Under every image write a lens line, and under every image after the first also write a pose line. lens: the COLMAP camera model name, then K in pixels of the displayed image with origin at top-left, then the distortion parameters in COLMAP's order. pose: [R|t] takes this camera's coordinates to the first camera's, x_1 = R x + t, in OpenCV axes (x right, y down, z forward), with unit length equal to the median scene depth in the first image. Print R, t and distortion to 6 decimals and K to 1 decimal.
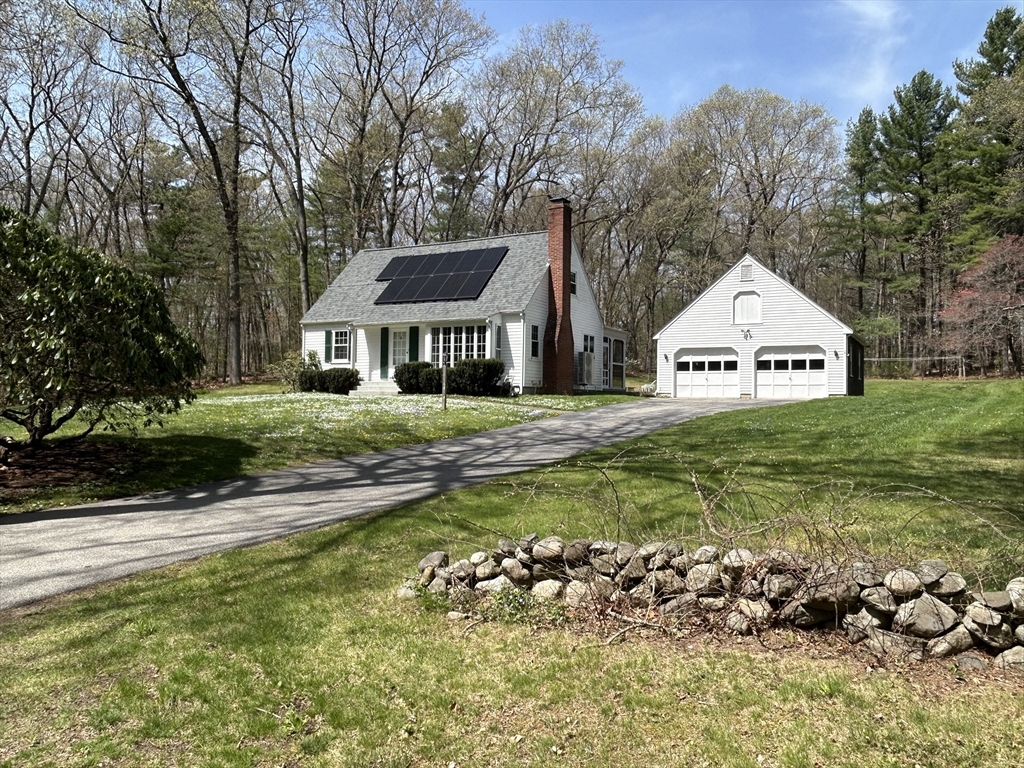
lens RADIAL K [[753.6, 0, 516.1], [0, 753.6, 387.7], [0, 0, 1]] dist [0.012305, 0.010798]
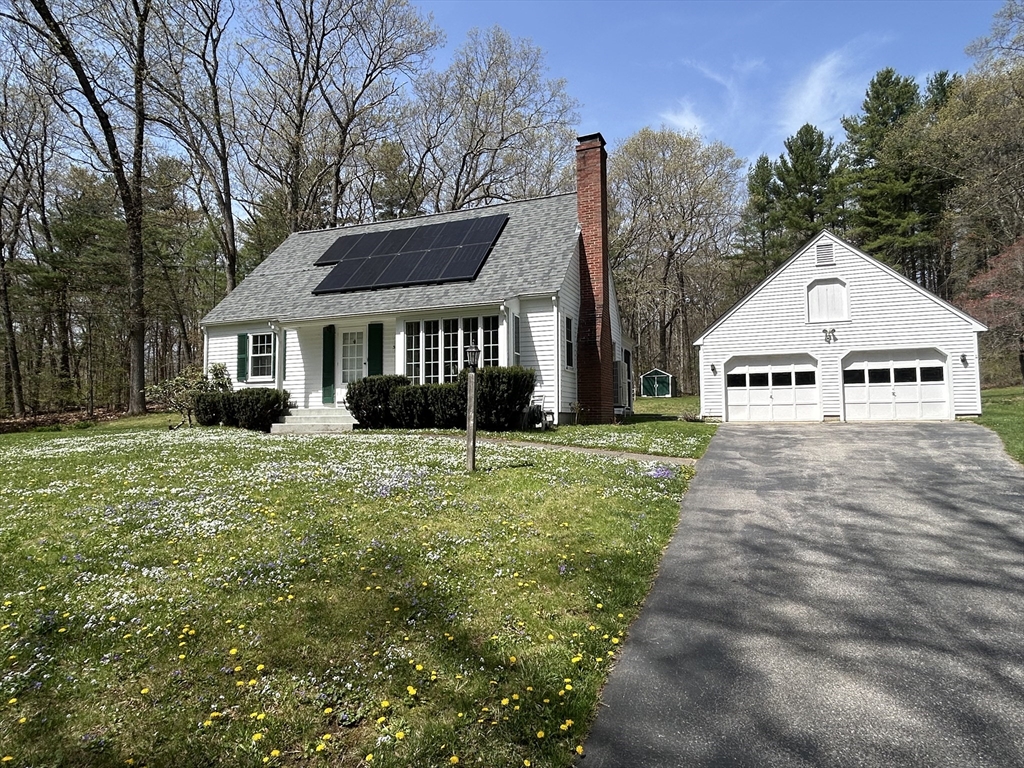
lens RADIAL K [[591.4, 0, 507.8], [0, 591.4, 381.4], [0, 0, 1]] dist [-0.014003, 0.001214]
pose [[0.990858, -0.012707, 0.134310, -0.088701], [0.018596, 0.998916, -0.042680, -0.006600], [-0.133622, 0.044788, 0.990020, 0.465828]]
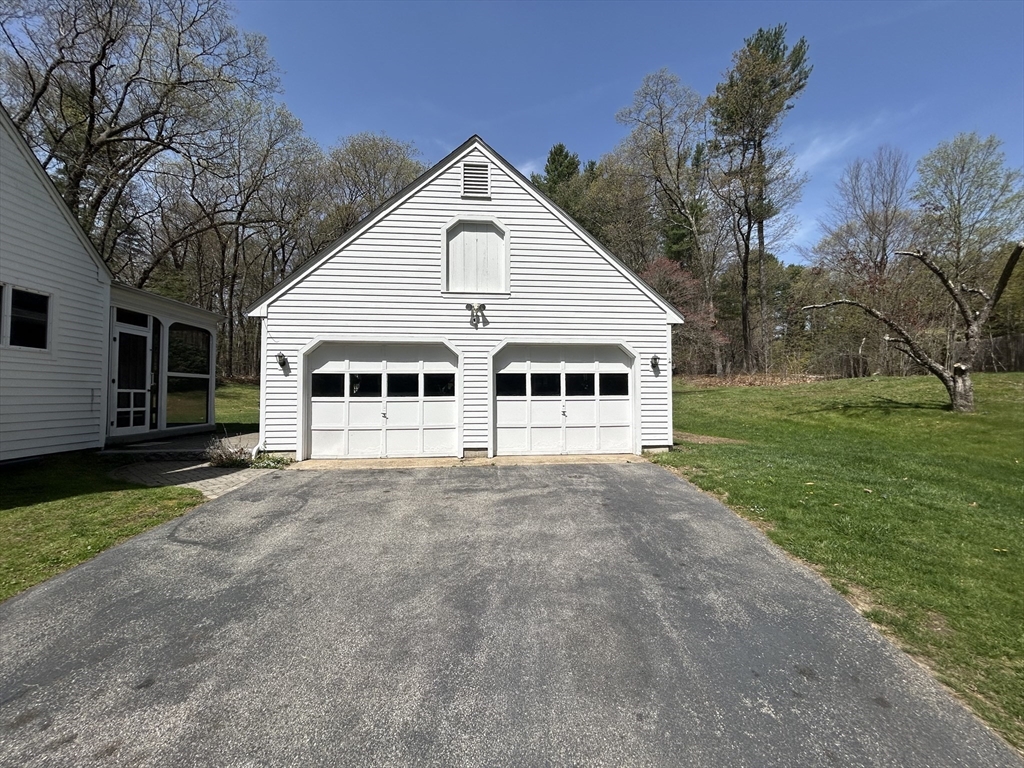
lens RADIAL K [[414.5, 0, 508.9], [0, 414.5, 381.4], [0, 0, 1]] dist [0.004787, -0.000080]
pose [[0.821932, 0.004039, 0.569572, 0.180282], [0.003057, 0.999929, -0.011502, -0.028705], [-0.569578, 0.011195, 0.821861, 0.784472]]
